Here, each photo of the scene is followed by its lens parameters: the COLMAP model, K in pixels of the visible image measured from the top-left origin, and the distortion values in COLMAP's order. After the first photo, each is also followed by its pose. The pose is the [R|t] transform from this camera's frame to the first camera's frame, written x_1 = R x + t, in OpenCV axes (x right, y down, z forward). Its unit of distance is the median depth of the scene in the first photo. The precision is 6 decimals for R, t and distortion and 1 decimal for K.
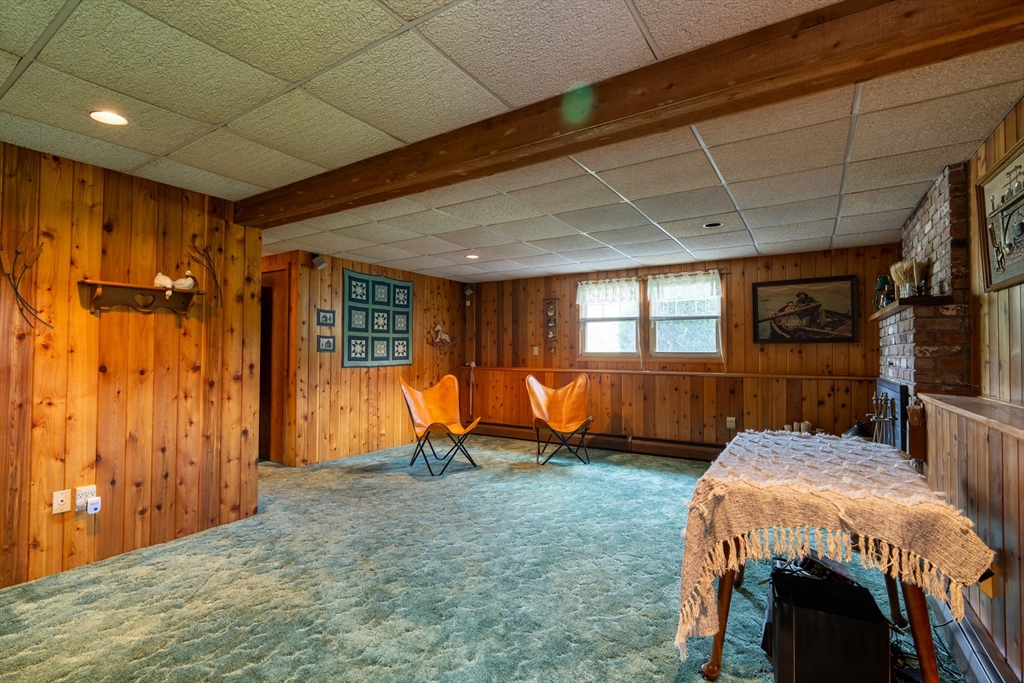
lens RADIAL K [[454.5, 0, 514.2], [0, 454.5, 342.1], [0, 0, 1]] dist [-0.012172, 0.002541]
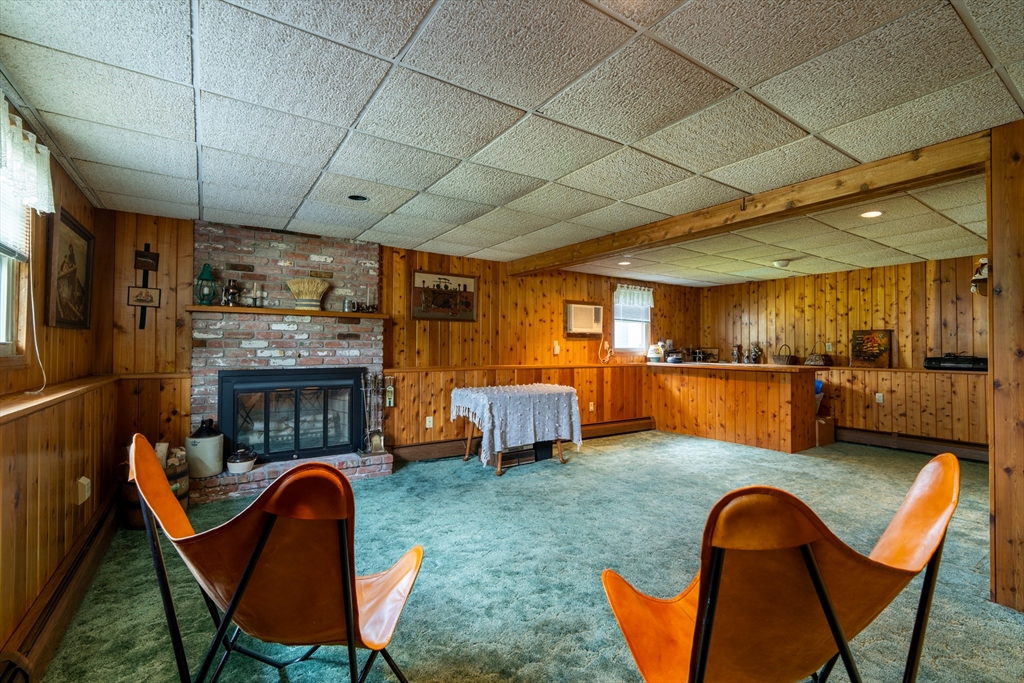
lens RADIAL K [[454.5, 0, 512.2], [0, 454.5, 343.3], [0, 0, 1]] dist [-0.012172, 0.002541]
pose [[-0.921433, -0.004110, 0.388515, -0.131505], [-0.016932, 0.999419, -0.029585, 0.029134], [-0.388167, -0.033839, -0.920968, 1.262512]]
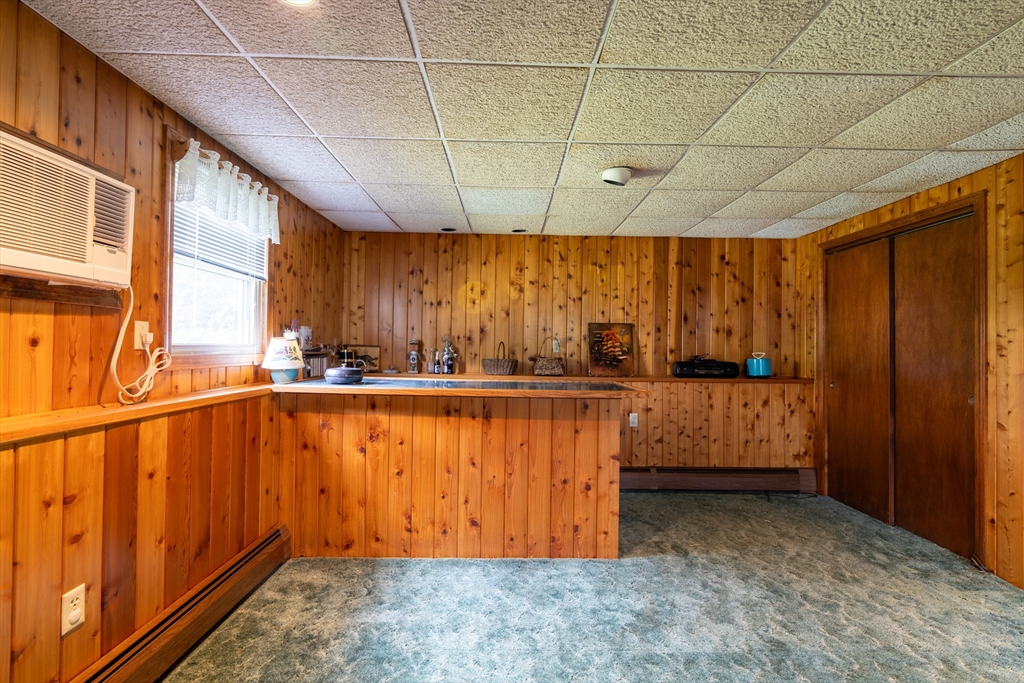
lens RADIAL K [[454.5, 0, 511.1], [0, 454.5, 339.4], [0, 0, 1]] dist [-0.012172, 0.002541]
pose [[-0.832055, -0.025337, -0.554115, 0.085500], [-0.004619, 0.999238, -0.038755, 0.007457], [0.554674, -0.029687, -0.831538, 0.405568]]
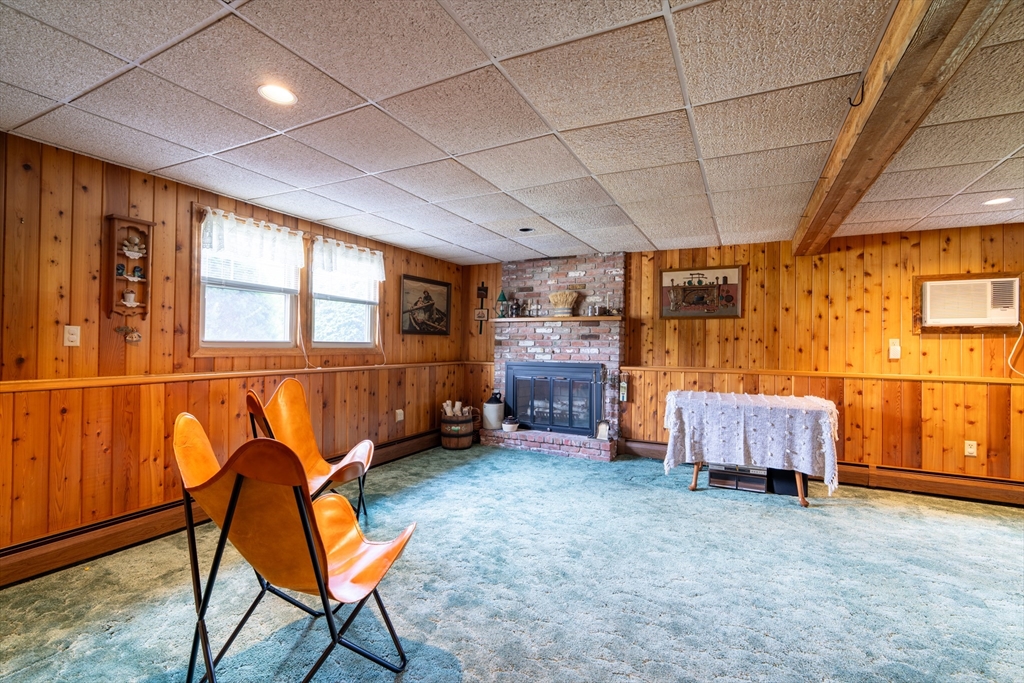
lens RADIAL K [[454.5, 0, 511.4], [0, 454.5, 344.7], [0, 0, 1]] dist [-0.012172, 0.002541]
pose [[-0.099859, -0.006218, 0.994982, -0.511166], [-0.034741, 0.999393, 0.002759, 0.016137], [-0.994395, -0.034291, -0.100014, 0.857736]]
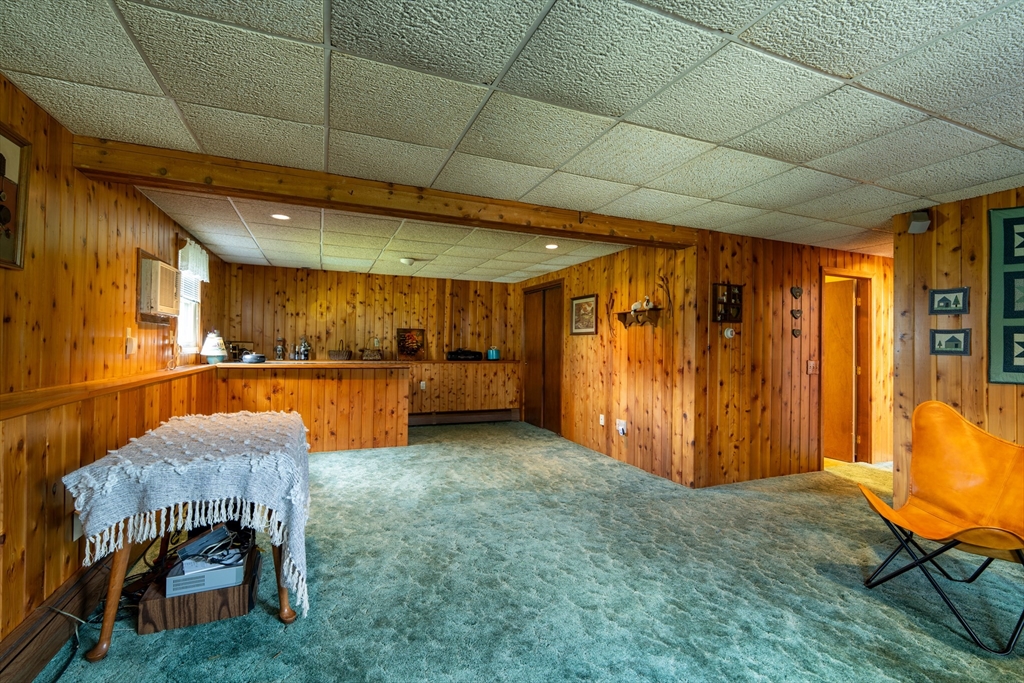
lens RADIAL K [[454.5, 0, 512.3], [0, 454.5, 340.2], [0, 0, 1]] dist [-0.012172, 0.002541]
pose [[-0.558590, -0.021942, -0.829154, 0.457051], [0.001232, 0.999627, -0.027283, 0.017899], [0.829443, -0.016261, -0.558355, 0.856431]]
